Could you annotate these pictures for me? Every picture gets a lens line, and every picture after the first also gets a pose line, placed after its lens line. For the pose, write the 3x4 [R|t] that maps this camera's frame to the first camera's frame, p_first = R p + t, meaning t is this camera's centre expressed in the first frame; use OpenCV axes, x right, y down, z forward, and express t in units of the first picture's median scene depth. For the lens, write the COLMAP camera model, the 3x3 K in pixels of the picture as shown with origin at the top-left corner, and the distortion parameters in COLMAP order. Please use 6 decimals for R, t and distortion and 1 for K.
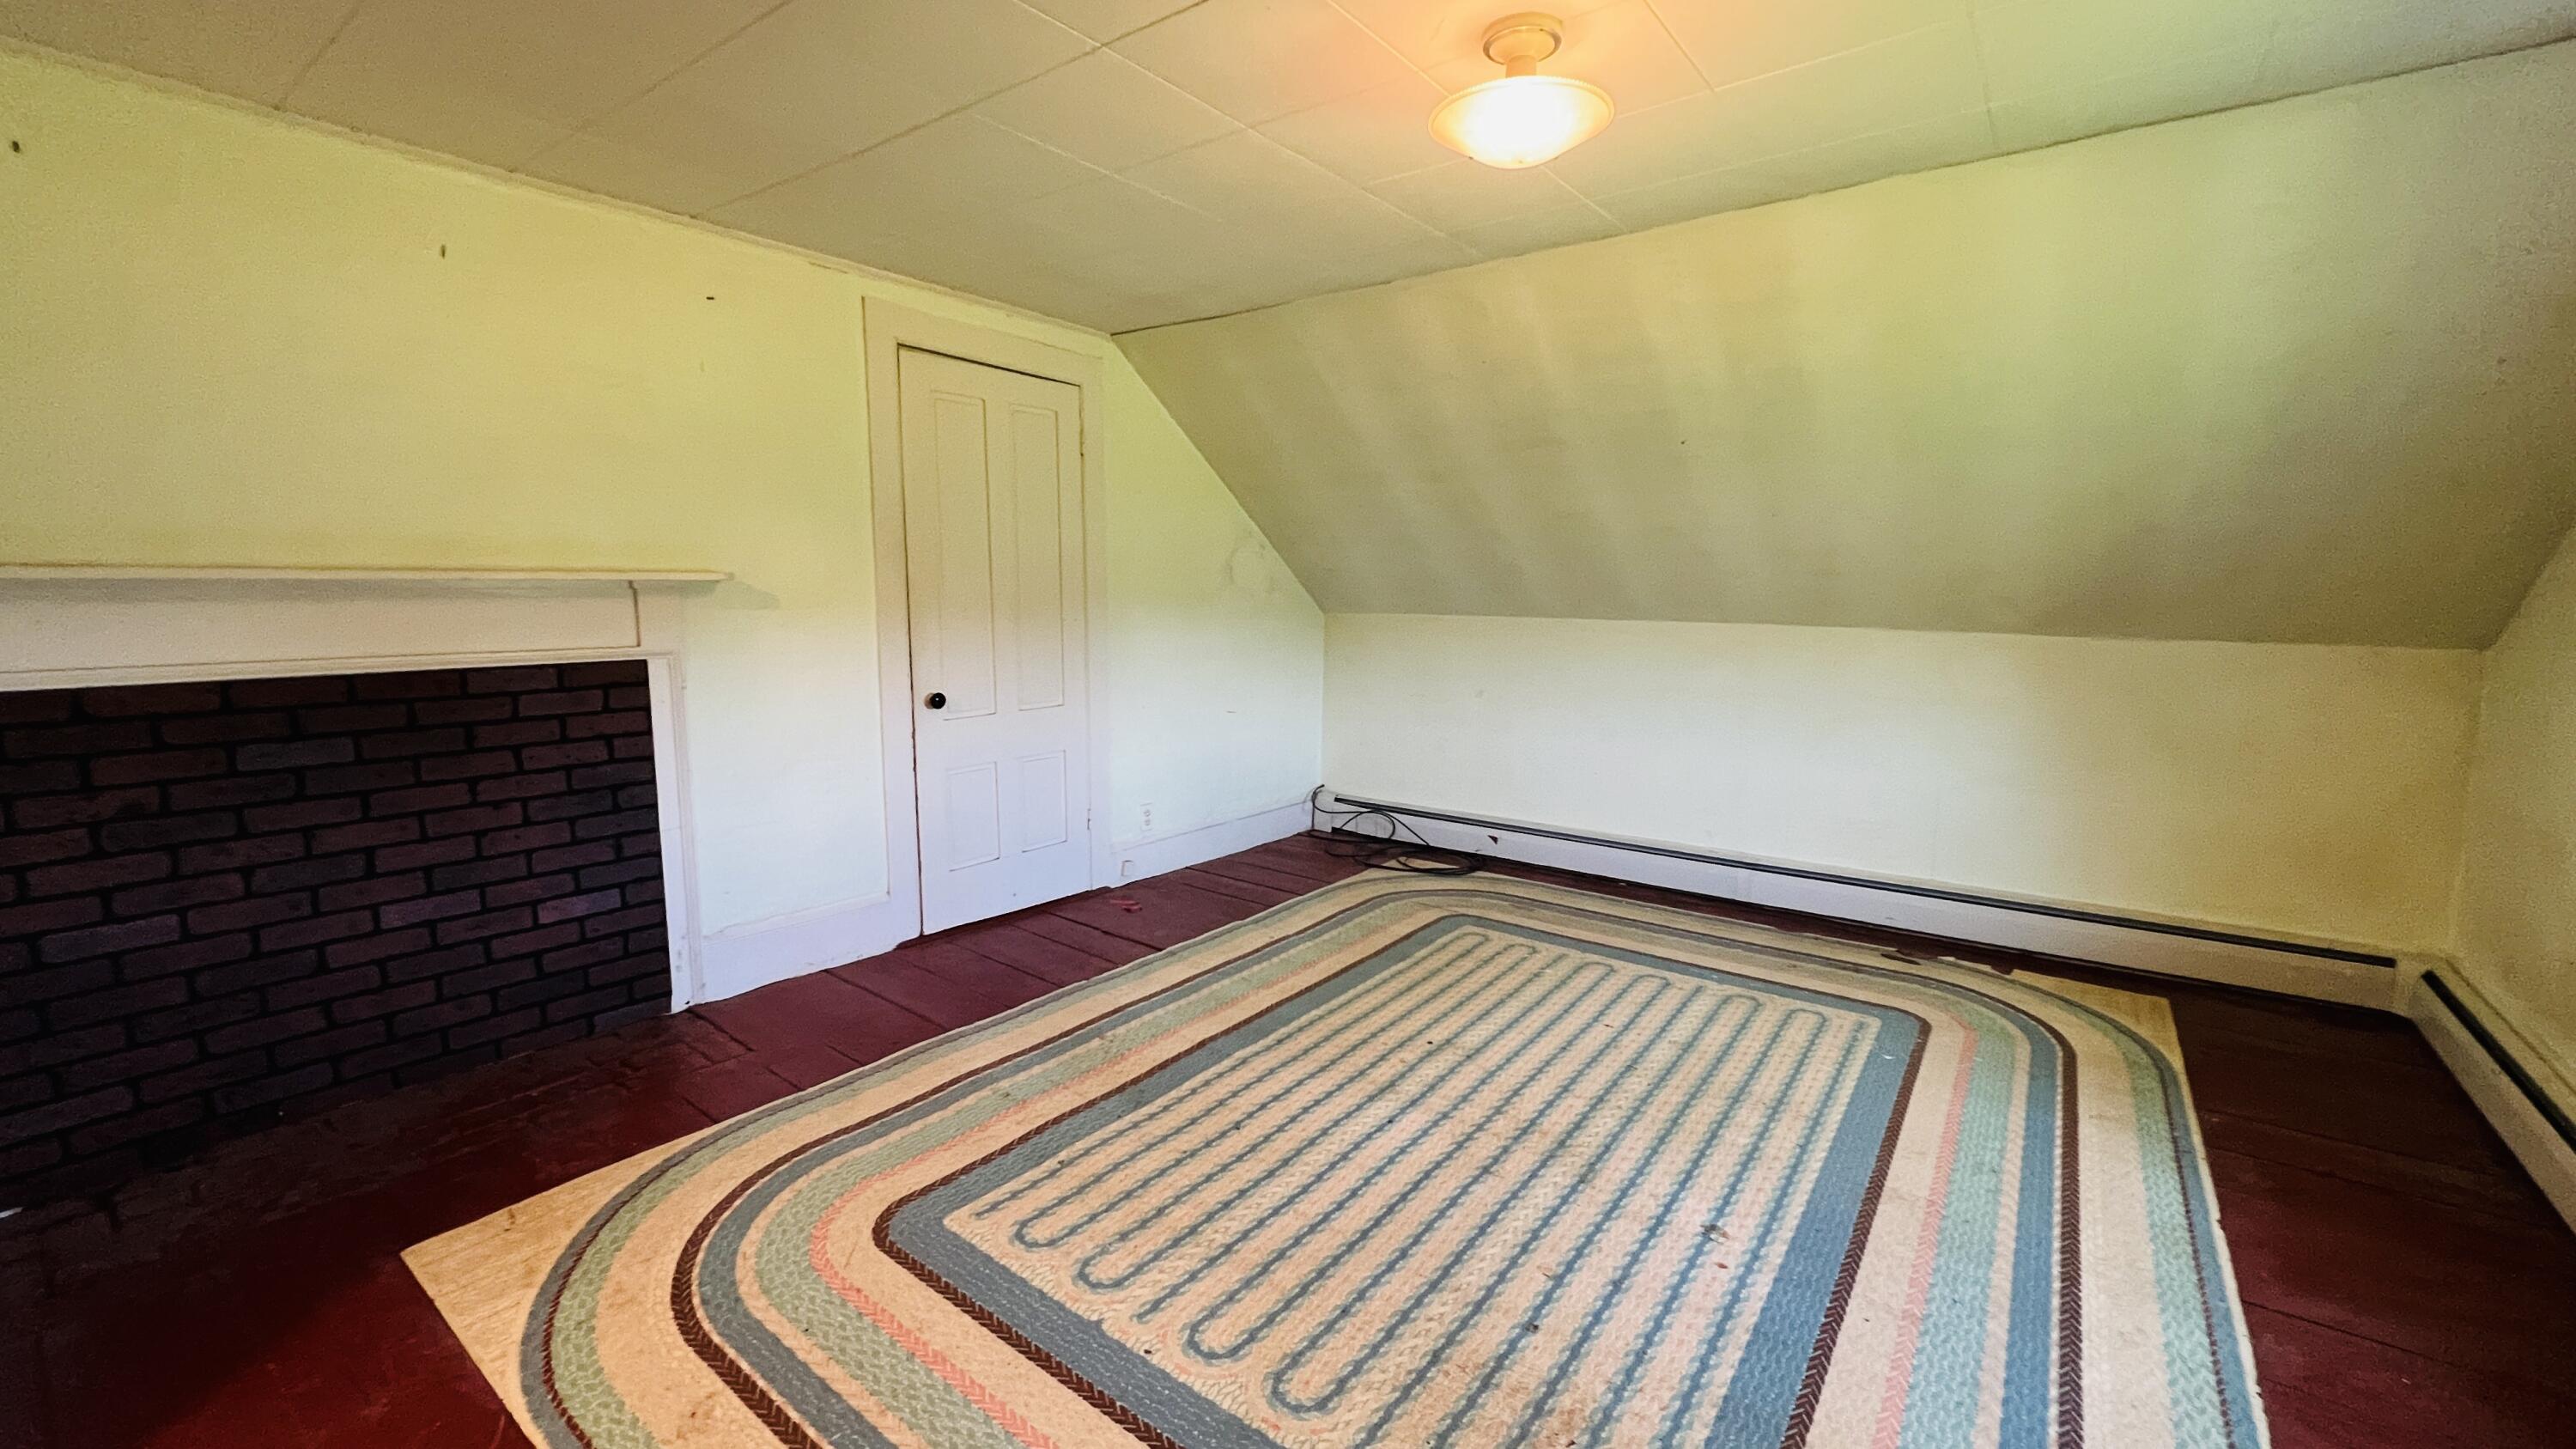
lens RADIAL K [[1030.4, 0, 1286.7], [0, 1030.4, 734.3], [0, 0, 1]] dist [-0.000334, 0.000108]
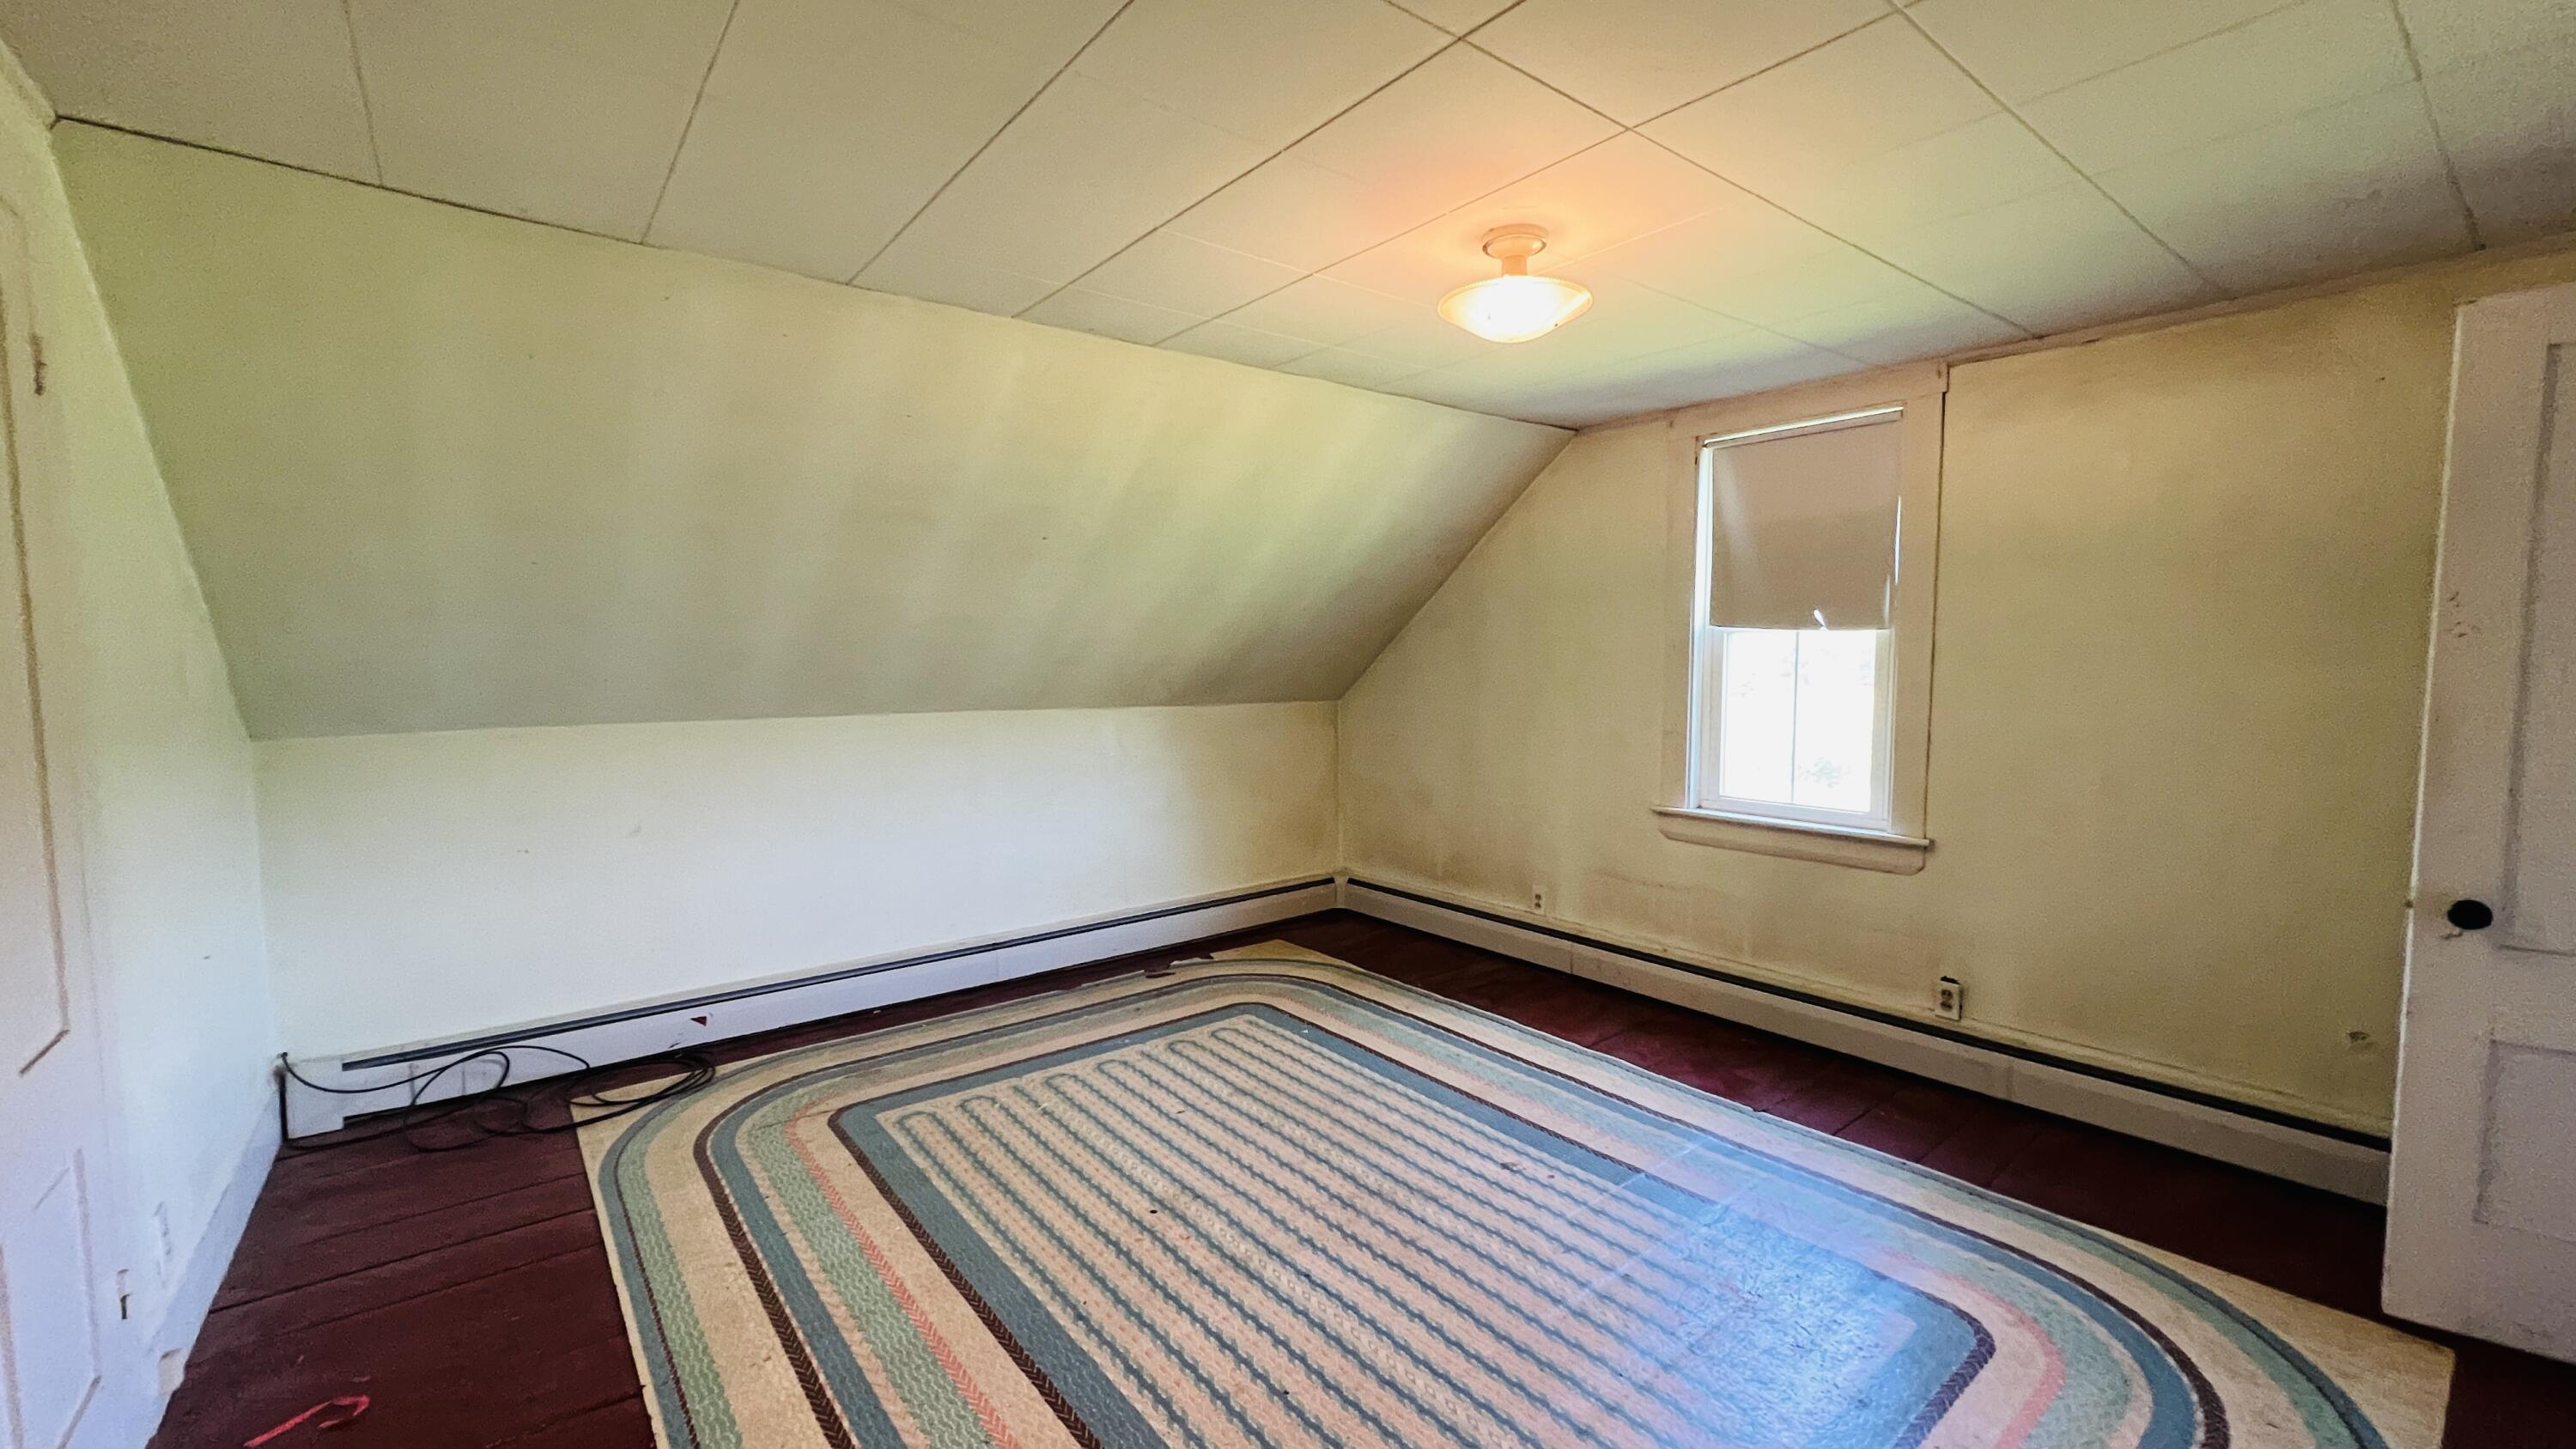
lens RADIAL K [[1030.4, 0, 1286.4], [0, 1030.4, 716.2], [0, 0, 1]] dist [-0.000334, 0.000108]
pose [[0.251770, -0.068092, 0.965389, -0.561780], [0.145810, 0.988804, 0.031717, -0.109600], [-0.956740, 0.132778, 0.258880, 0.533965]]
